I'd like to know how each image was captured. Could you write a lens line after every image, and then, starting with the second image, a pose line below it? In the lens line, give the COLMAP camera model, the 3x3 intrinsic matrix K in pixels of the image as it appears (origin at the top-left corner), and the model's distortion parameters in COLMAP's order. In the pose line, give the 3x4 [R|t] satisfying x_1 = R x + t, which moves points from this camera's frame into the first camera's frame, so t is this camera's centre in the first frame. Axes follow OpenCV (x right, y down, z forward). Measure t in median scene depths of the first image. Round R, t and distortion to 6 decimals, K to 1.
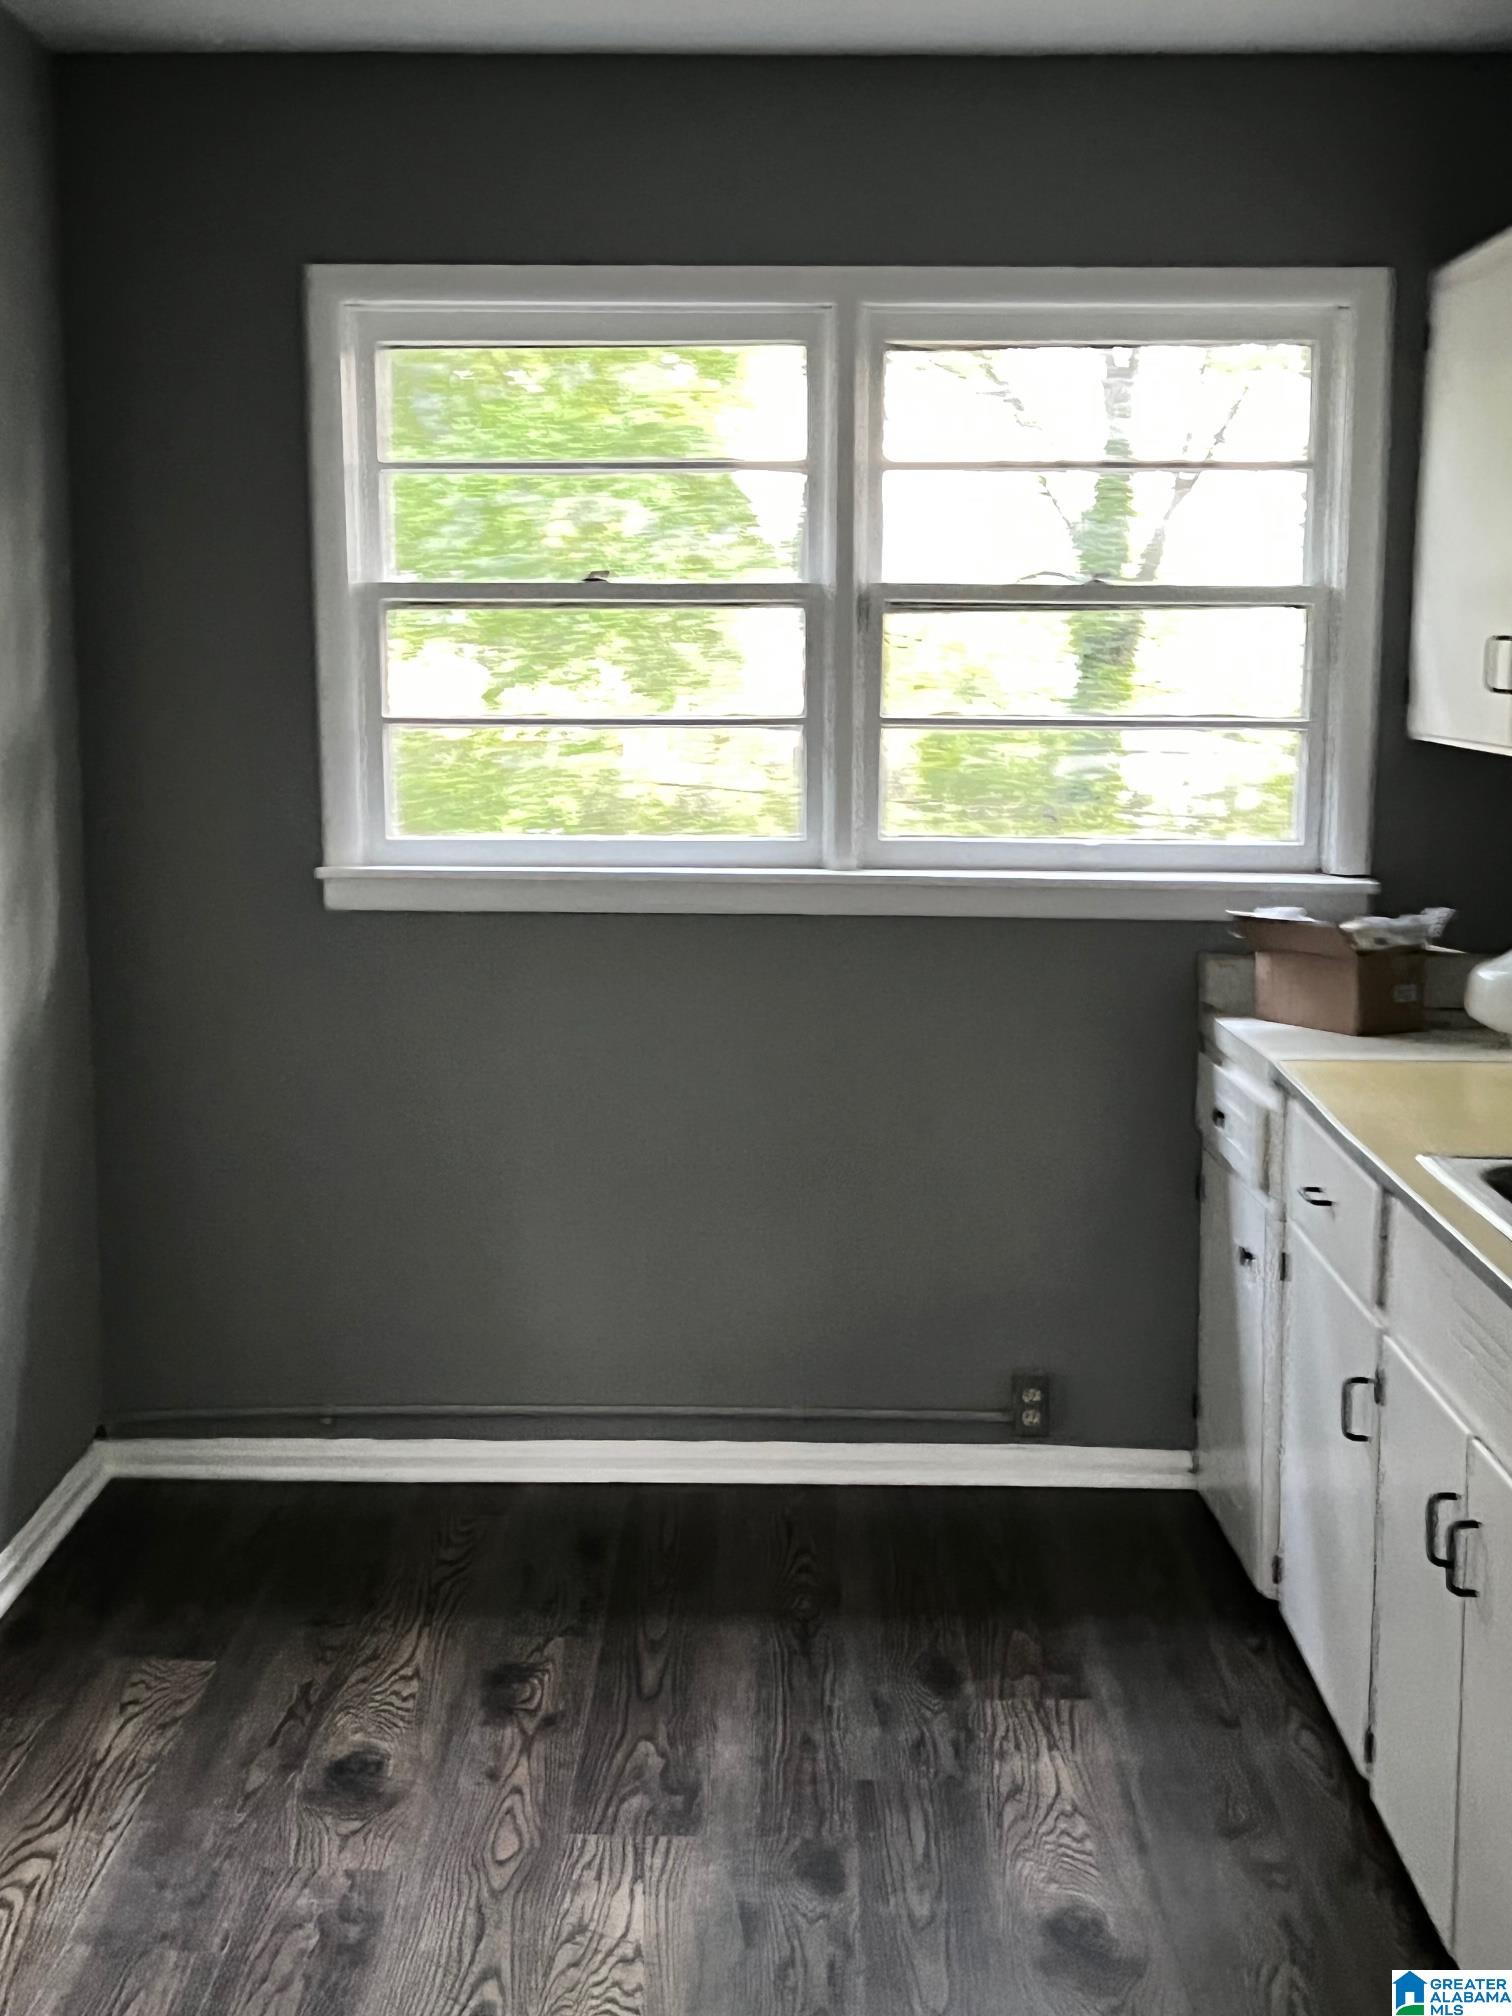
lens RADIAL K [[2535.5, 0, 756.0], [0, 2535.5, 1008.0], [0, 0, 1]] dist [0.067611, -0.214598]
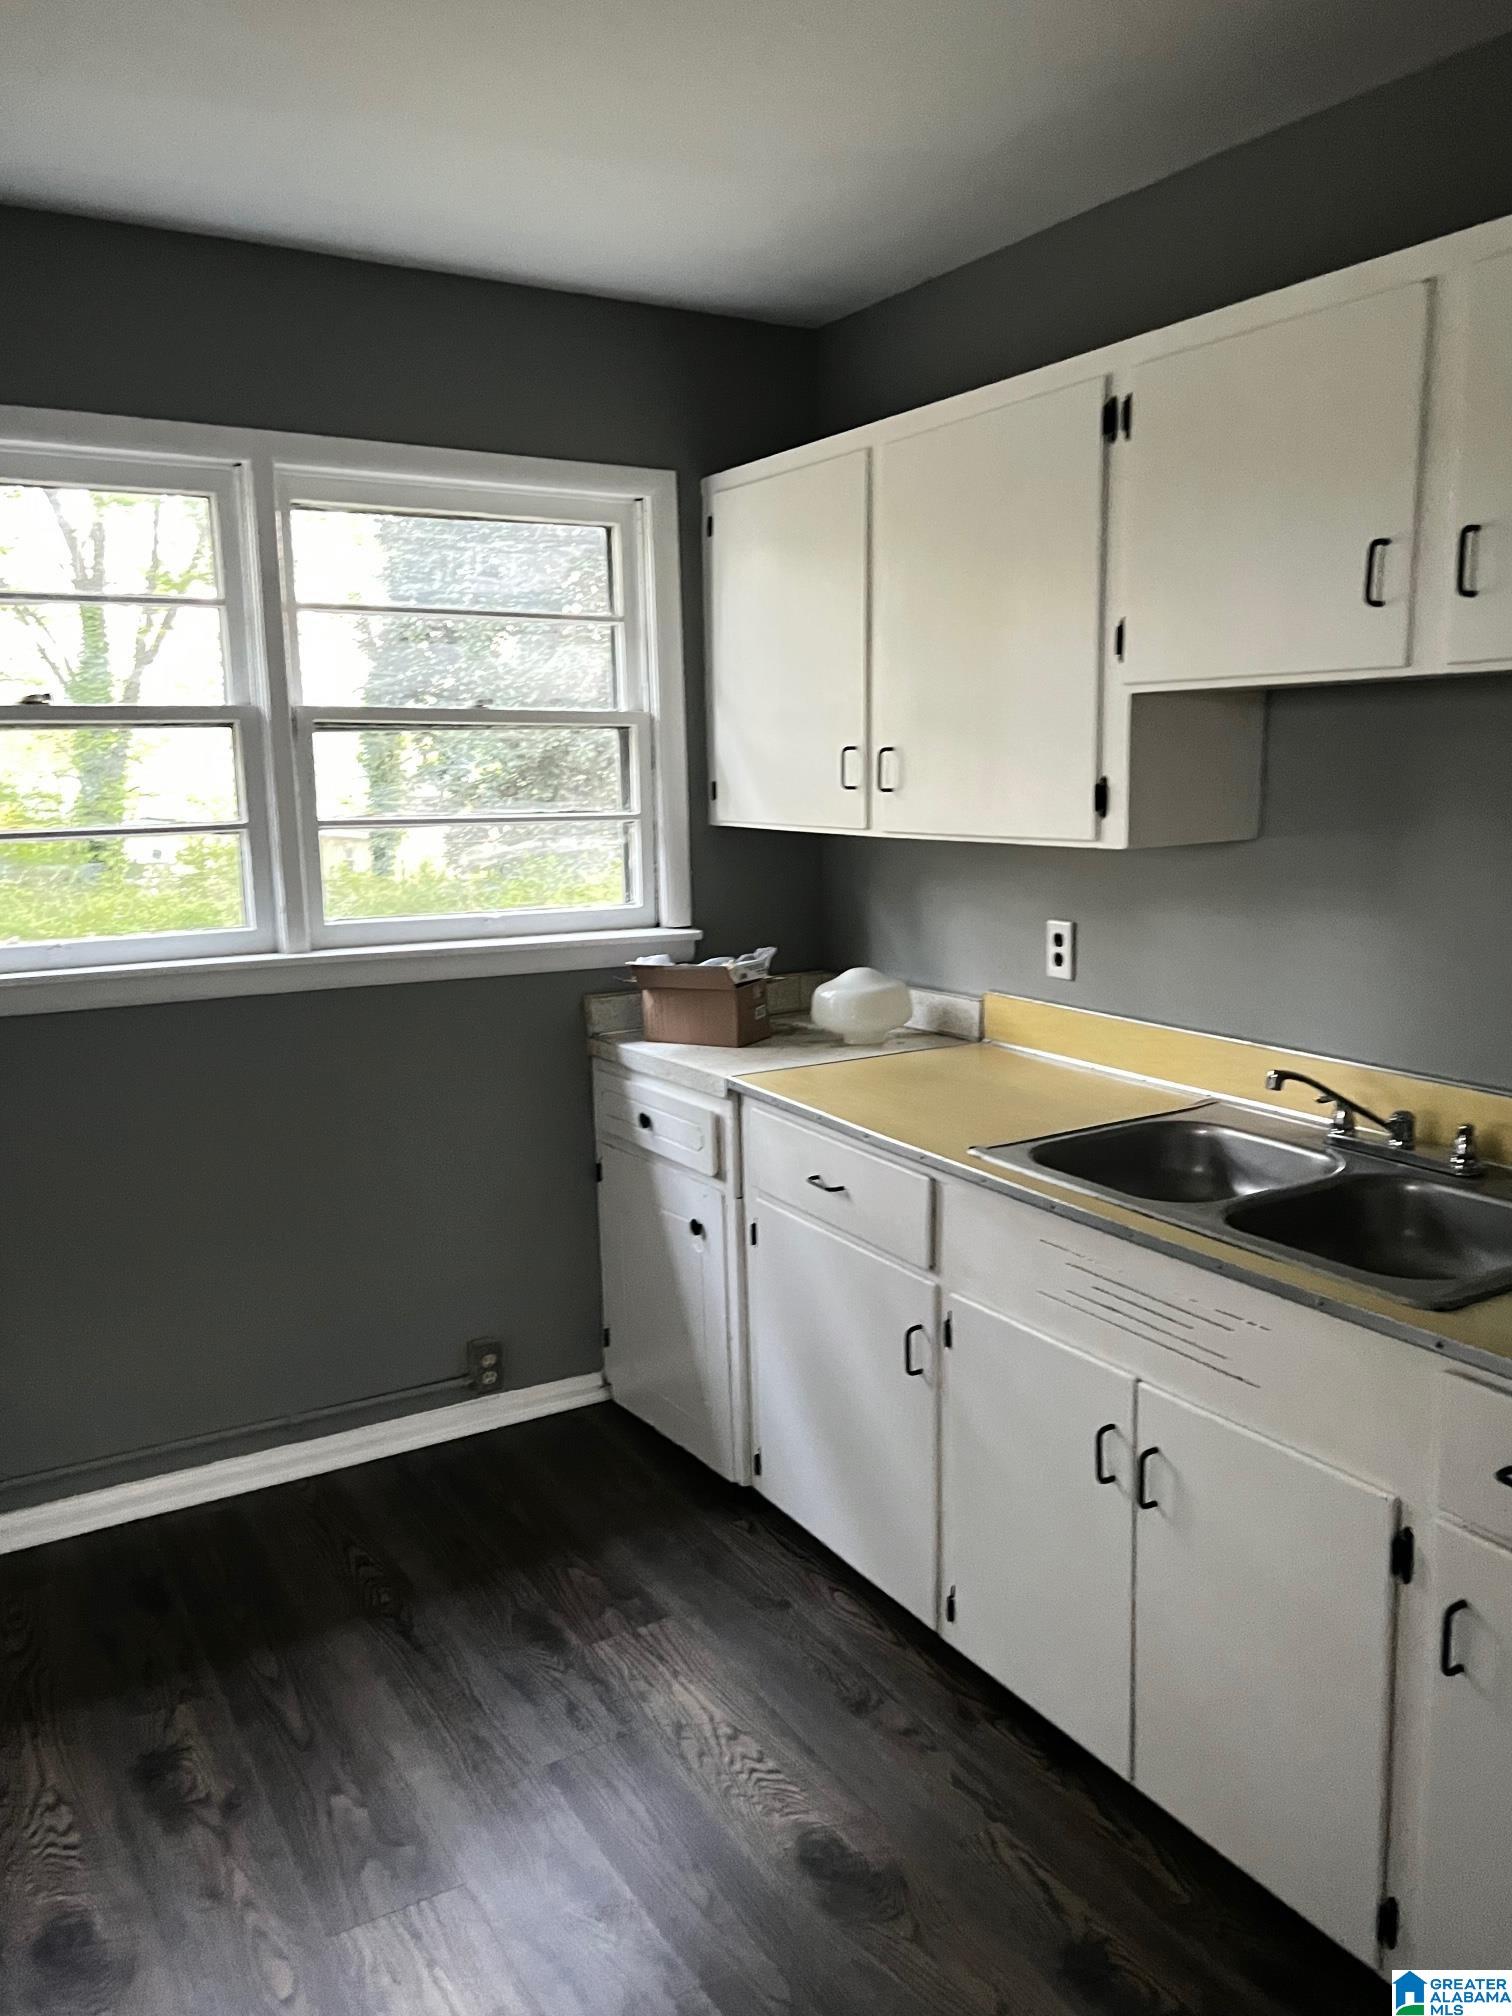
lens RADIAL K [[1534.7, 0, 756.0], [0, 1534.7, 1008.0], [0, 0, 1]] dist [0.042026, -0.051533]
pose [[0.841129, -0.101328, 0.531257, -0.176149], [0.092271, 0.994777, 0.043645, -0.043222], [-0.532905, 0.012308, 0.846086, 0.305834]]
